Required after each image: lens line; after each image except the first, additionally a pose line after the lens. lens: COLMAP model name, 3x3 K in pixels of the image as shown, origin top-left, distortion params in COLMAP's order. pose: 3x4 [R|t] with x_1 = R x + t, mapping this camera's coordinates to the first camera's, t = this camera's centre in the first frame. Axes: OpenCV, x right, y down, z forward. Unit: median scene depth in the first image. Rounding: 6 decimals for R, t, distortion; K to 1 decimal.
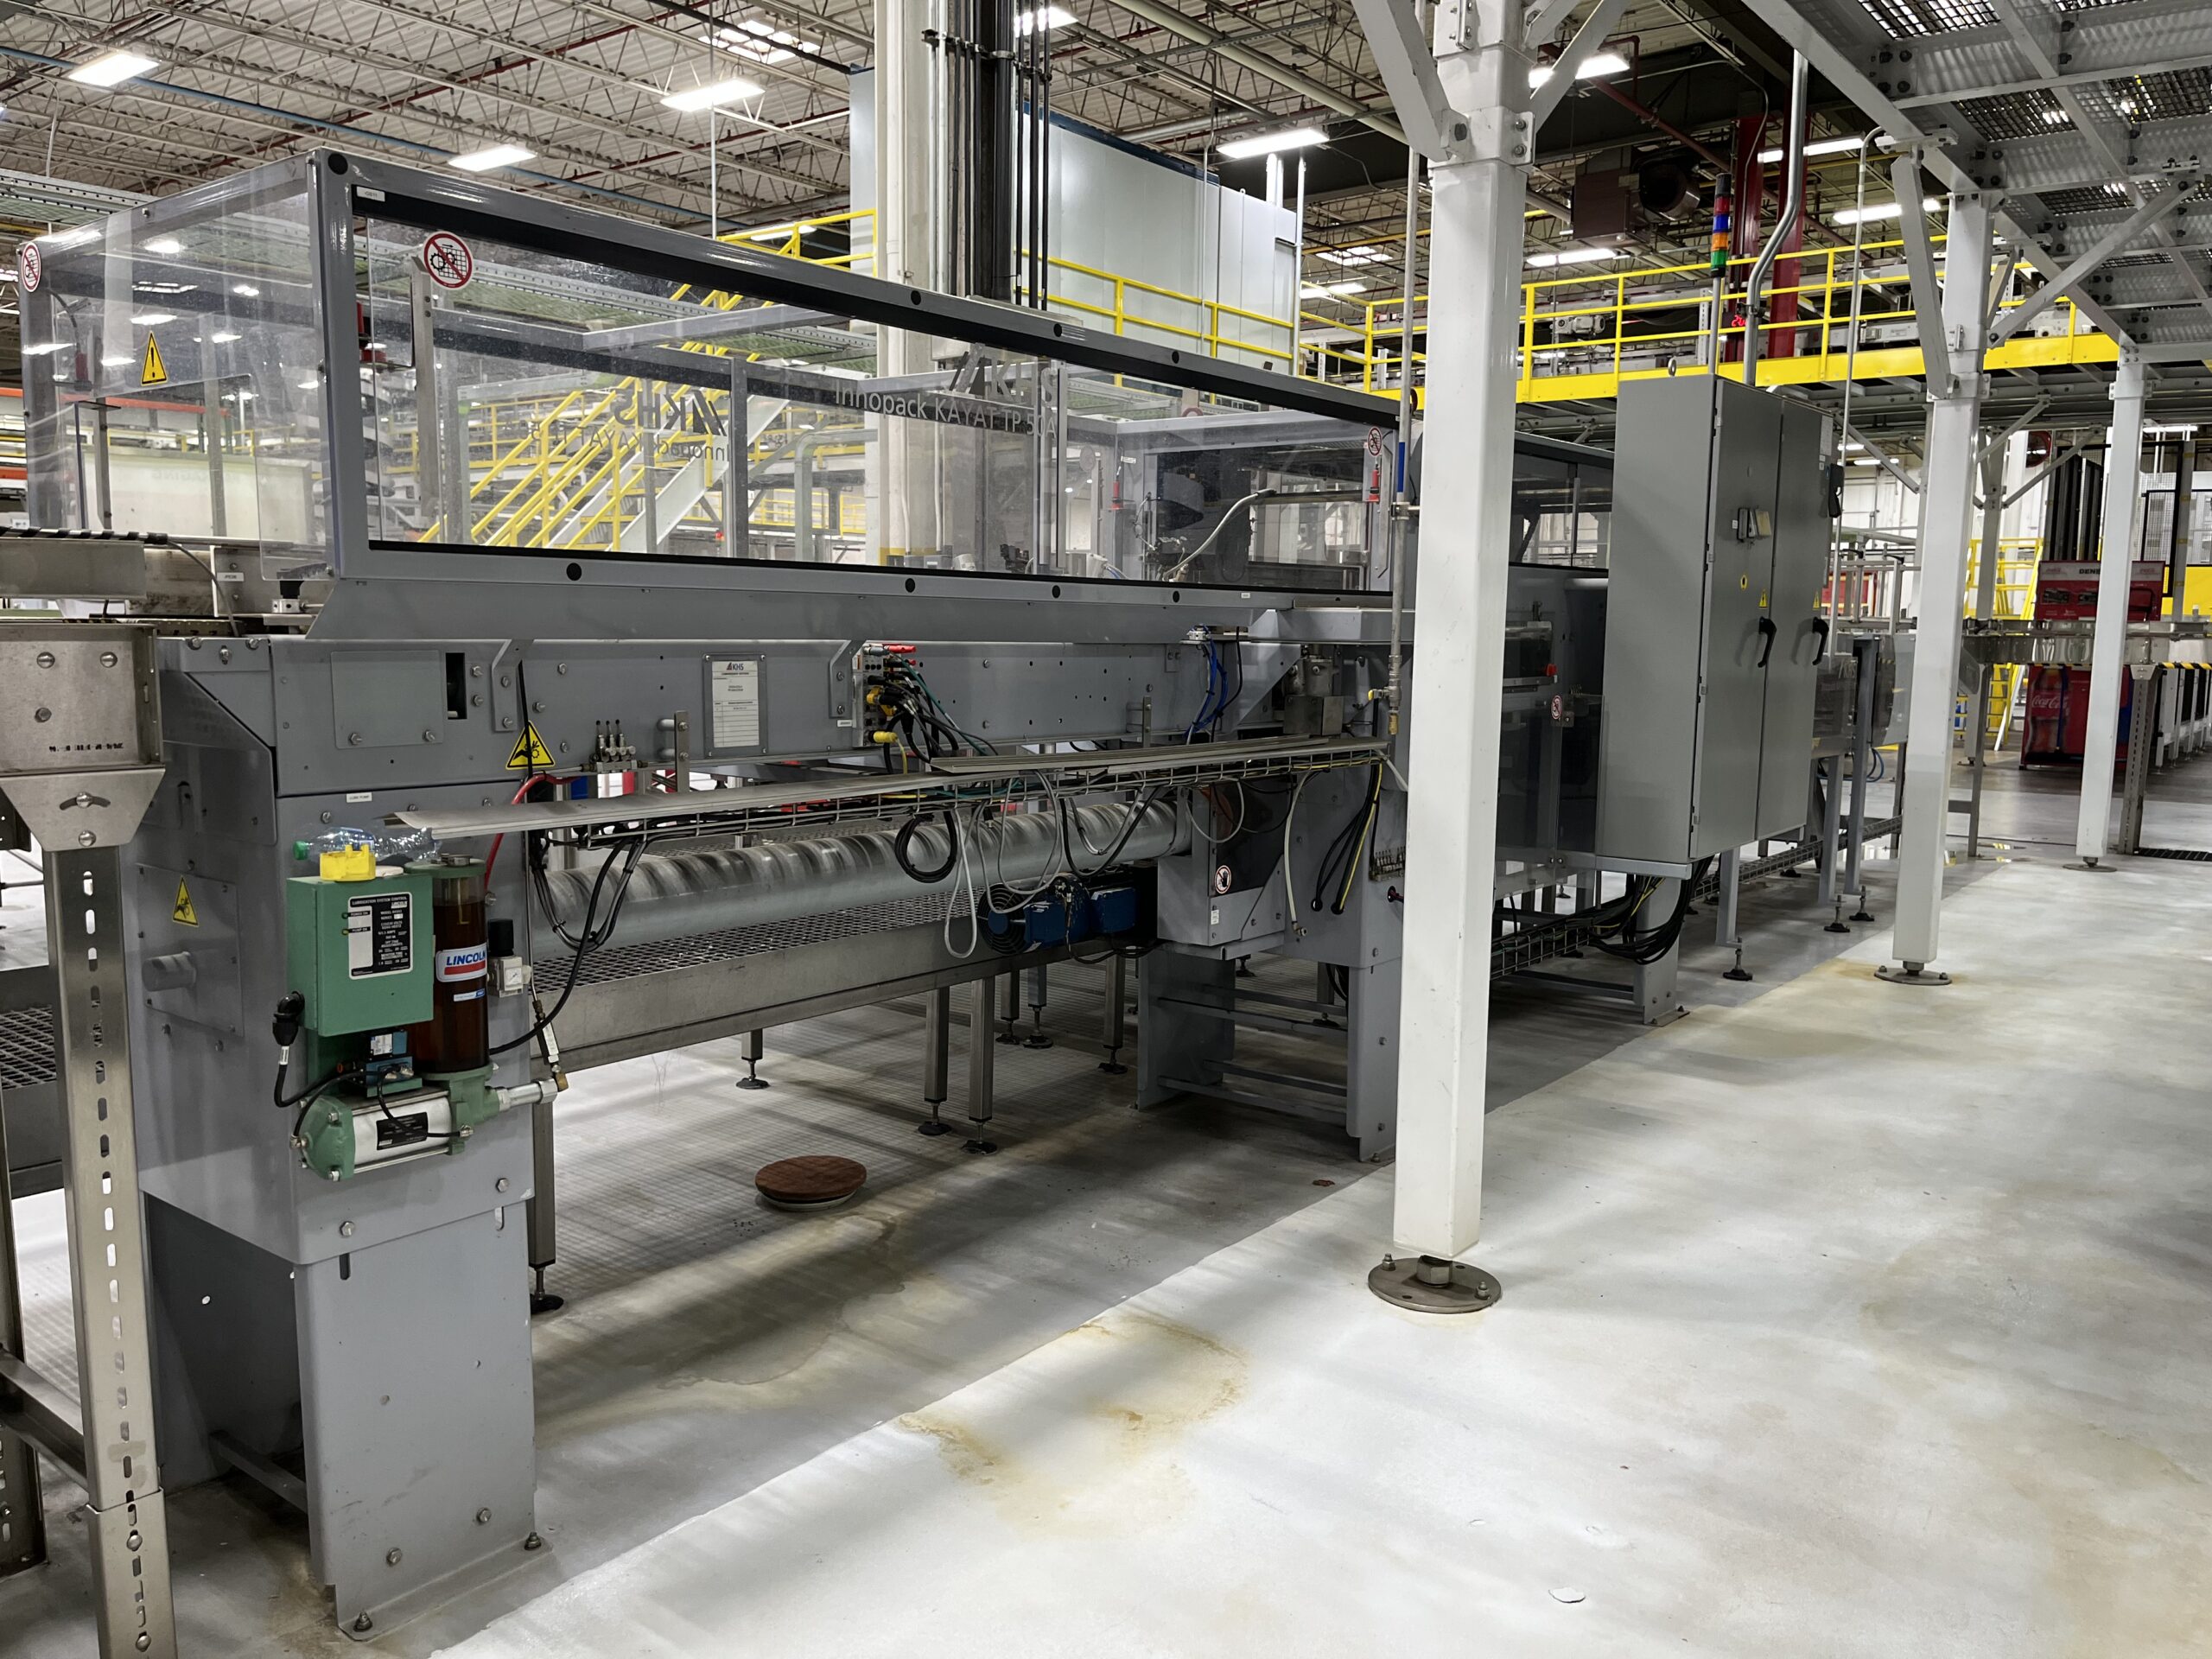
lens RADIAL K [[1707.7, 0, 1105.8], [0, 1707.7, 834.9], [0, 0, 1]] dist [0.063148, -0.098660]
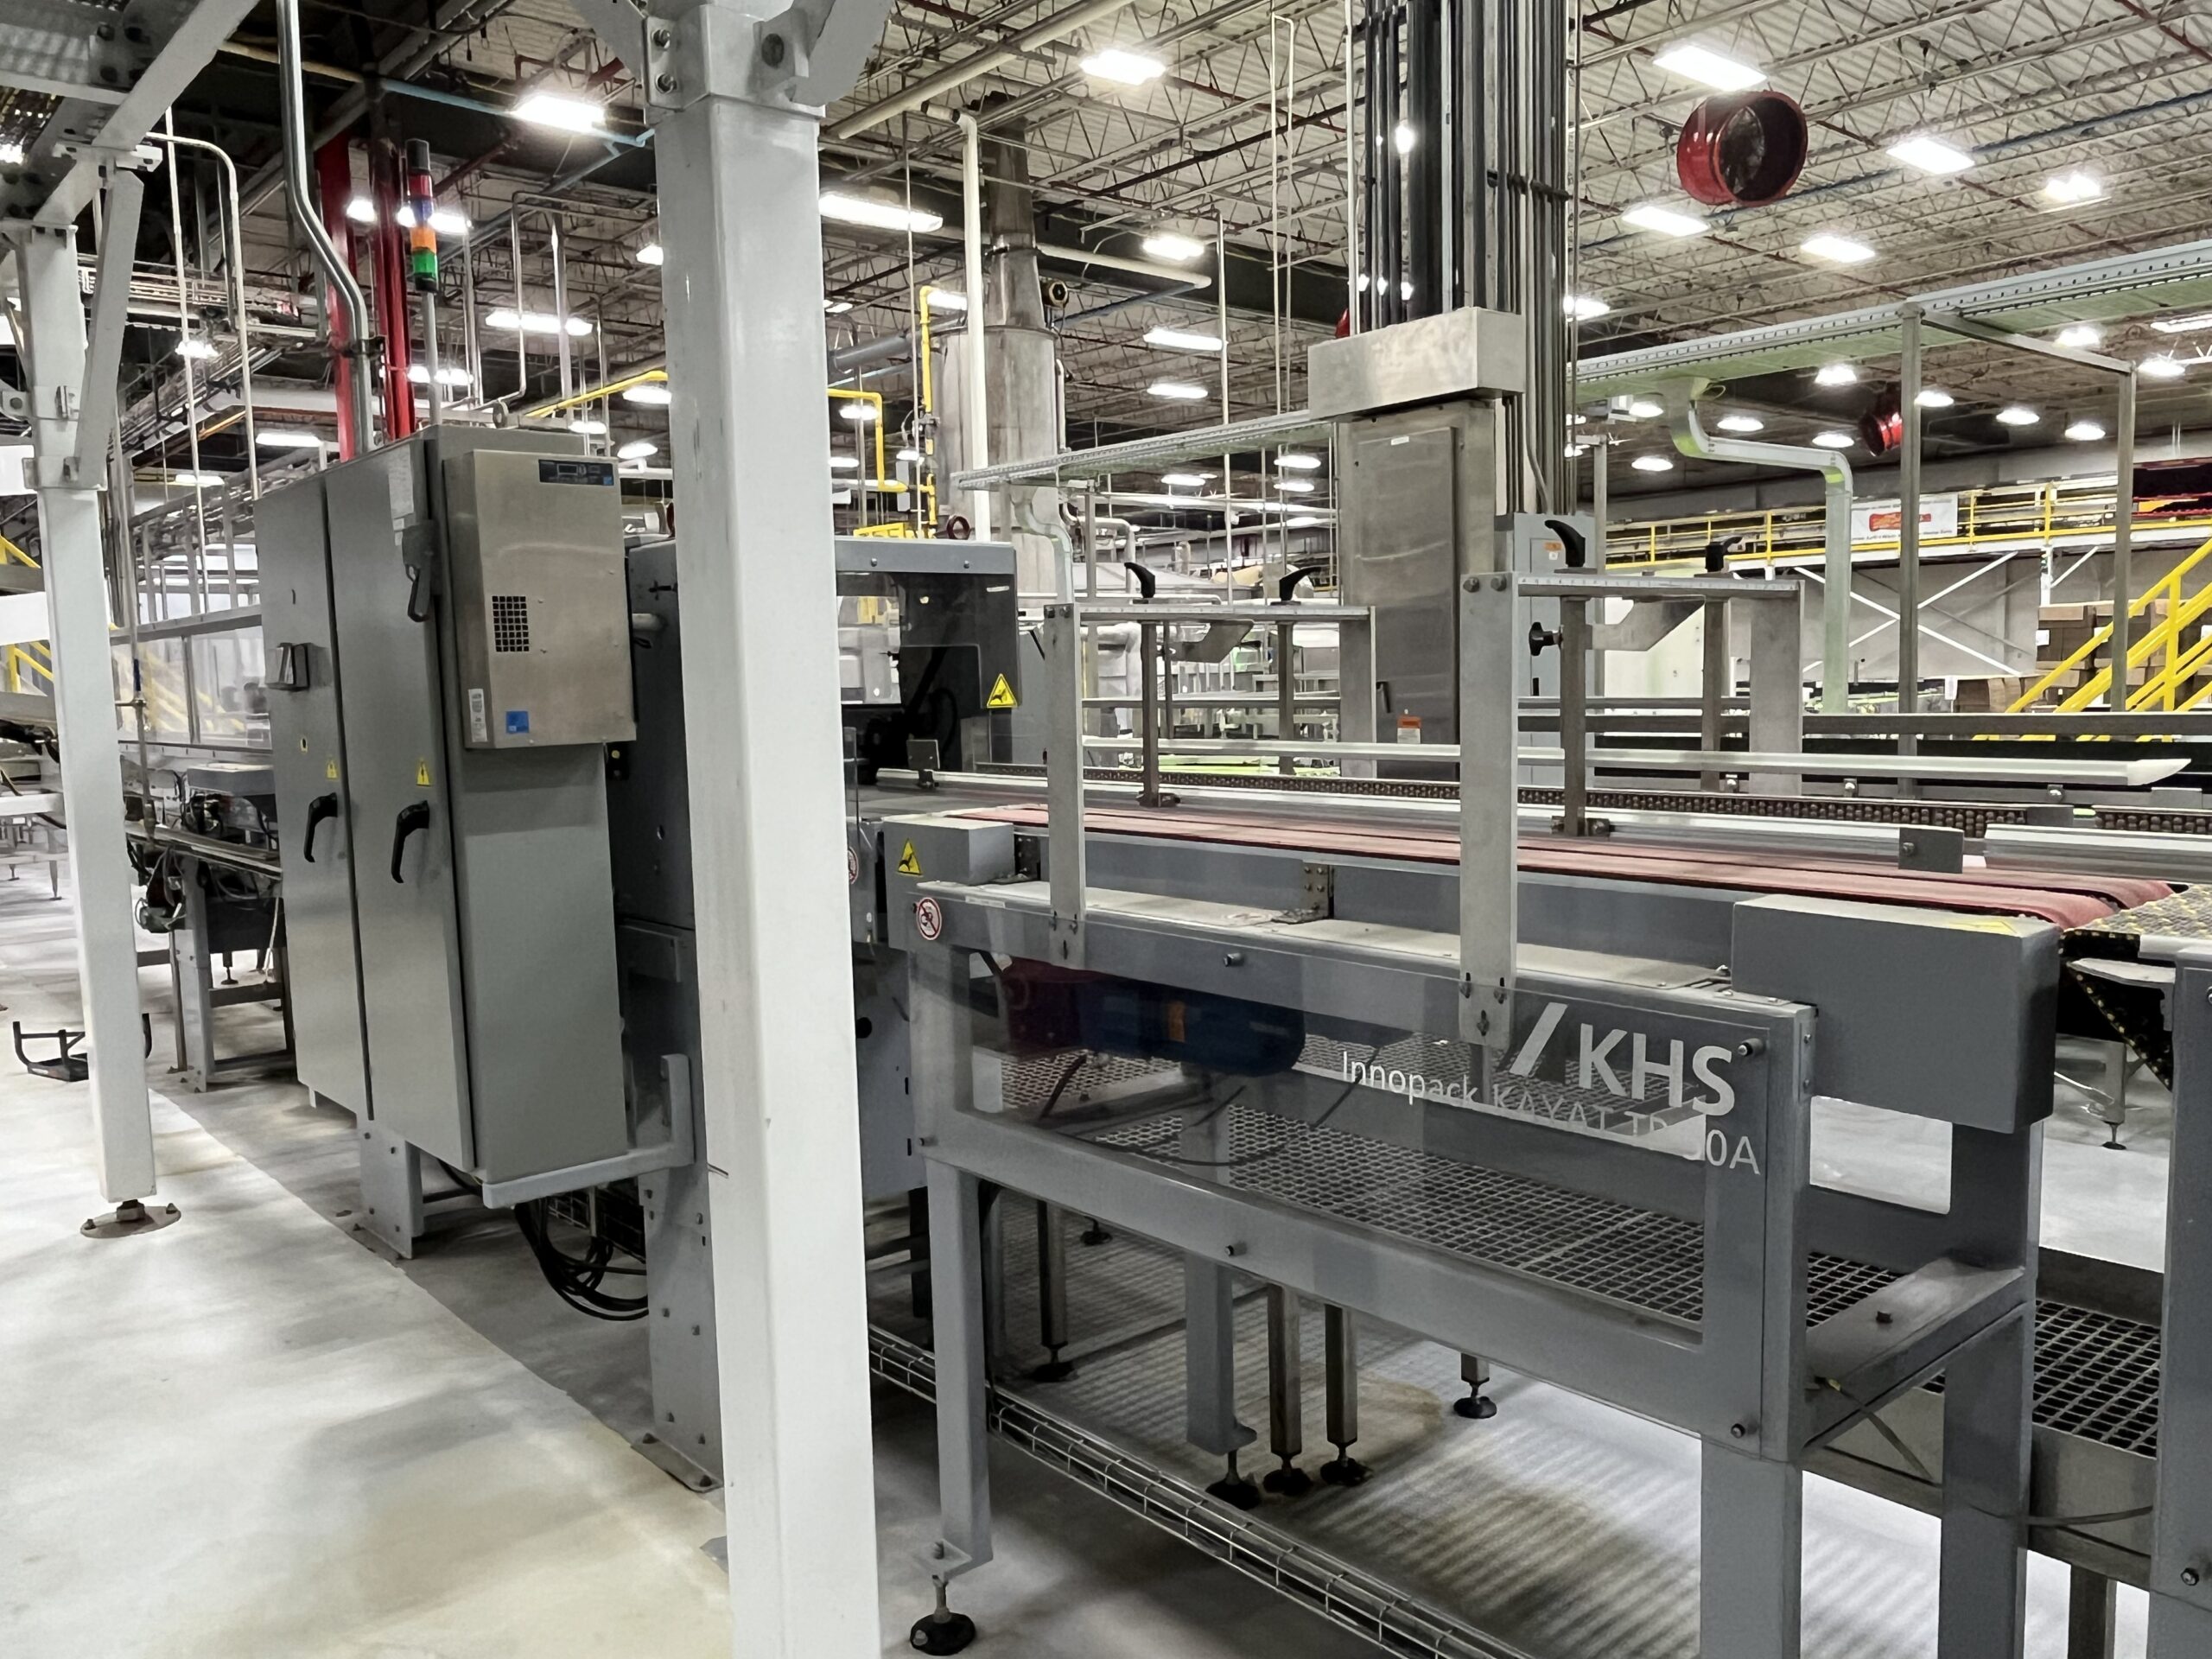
lens RADIAL K [[1699.0, 0, 1103.2], [0, 1699.0, 835.6], [0, 0, 1]] dist [-0.008162, -0.003820]
pose [[-0.199585, 0.086859, -0.976023, 0.806198], [-0.102083, 0.988800, 0.108871, -0.174384], [0.974548, 0.121365, -0.188483, 1.171980]]
